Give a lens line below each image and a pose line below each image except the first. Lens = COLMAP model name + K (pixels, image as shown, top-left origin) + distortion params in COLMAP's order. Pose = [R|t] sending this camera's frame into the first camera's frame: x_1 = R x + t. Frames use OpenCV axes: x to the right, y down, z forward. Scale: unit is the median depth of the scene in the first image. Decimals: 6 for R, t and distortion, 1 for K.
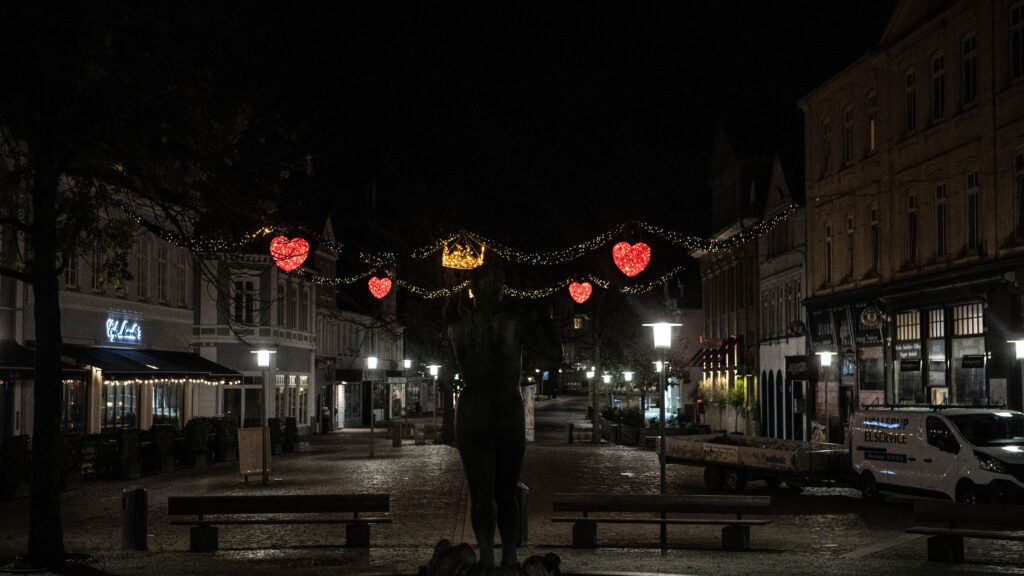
lens RADIAL K [[1608.0, 0, 512.0], [0, 1608.0, 288.0], [0, 0, 1]] dist [0.072430, -0.002252]
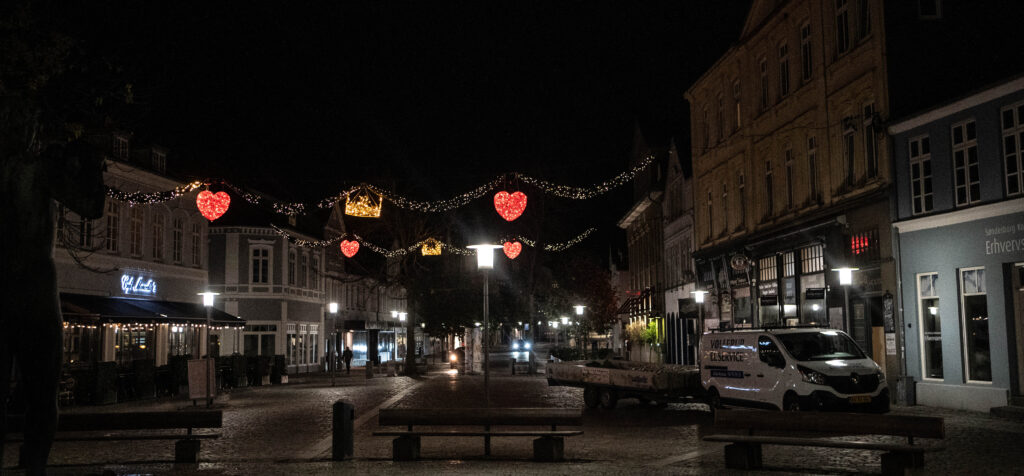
lens RADIAL K [[1164.6, 0, 512.6], [0, 1164.6, 194.0], [0, 0, 1]] dist [-0.028298, 0.010435]
pose [[0.999780, -0.015615, -0.014004, 0.068507], [0.014684, 0.997821, -0.064320, 0.021135], [0.014978, 0.064100, 0.997831, 0.130947]]
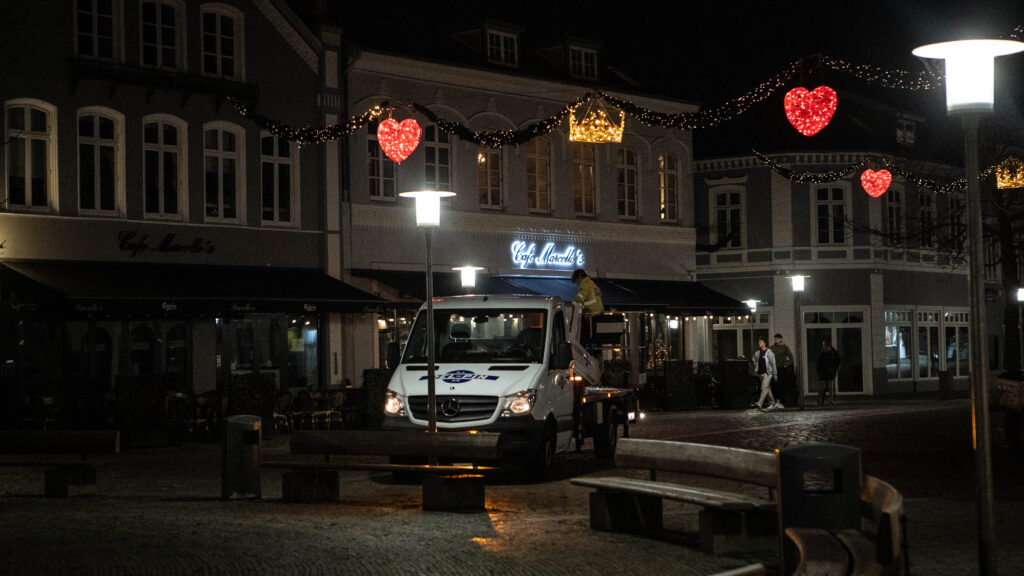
lens RADIAL K [[2023.6, 0, 512.0], [0, 2023.6, 288.0], [0, 0, 1]] dist [0.274629, 0.021157]
pose [[0.843944, -0.033283, -0.535398, 0.337046], [0.050339, 0.998583, 0.017272, 0.028270], [0.534065, -0.041528, 0.844423, 0.147365]]
